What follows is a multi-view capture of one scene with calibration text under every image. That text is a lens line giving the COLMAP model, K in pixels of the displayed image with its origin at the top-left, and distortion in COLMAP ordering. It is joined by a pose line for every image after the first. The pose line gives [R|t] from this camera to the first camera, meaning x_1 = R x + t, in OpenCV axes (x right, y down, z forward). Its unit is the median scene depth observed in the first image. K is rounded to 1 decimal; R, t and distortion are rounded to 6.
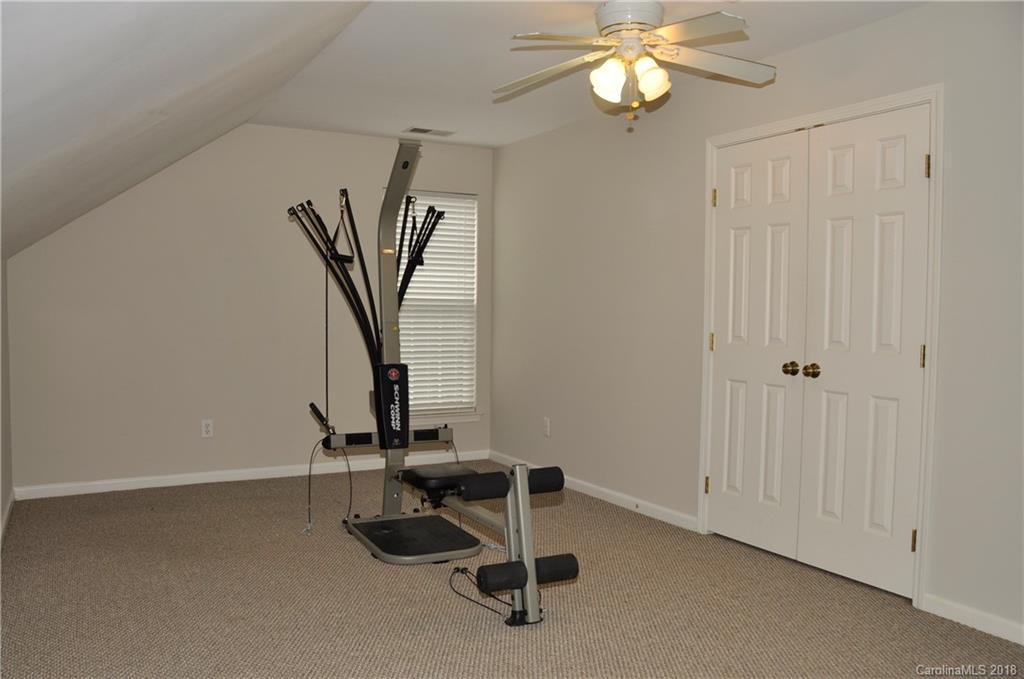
lens RADIAL K [[823.8, 0, 513.4], [0, 823.8, 337.4], [0, 0, 1]] dist [-0.075219, 0.011581]
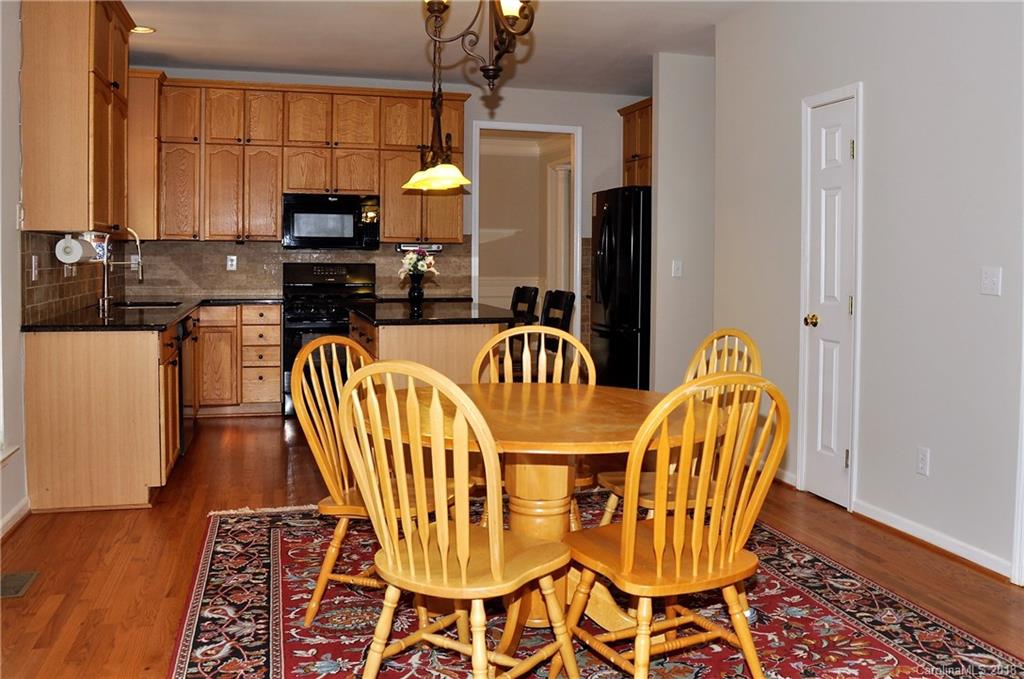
lens RADIAL K [[823.8, 0, 510.4], [0, 823.8, 336.4], [0, 0, 1]] dist [-0.075219, 0.011581]
pose [[0.990573, 0.022460, -0.135133, 0.061782], [-0.015571, 0.998535, 0.051819, 0.005408], [0.136099, -0.049227, 0.989471, -0.114114]]
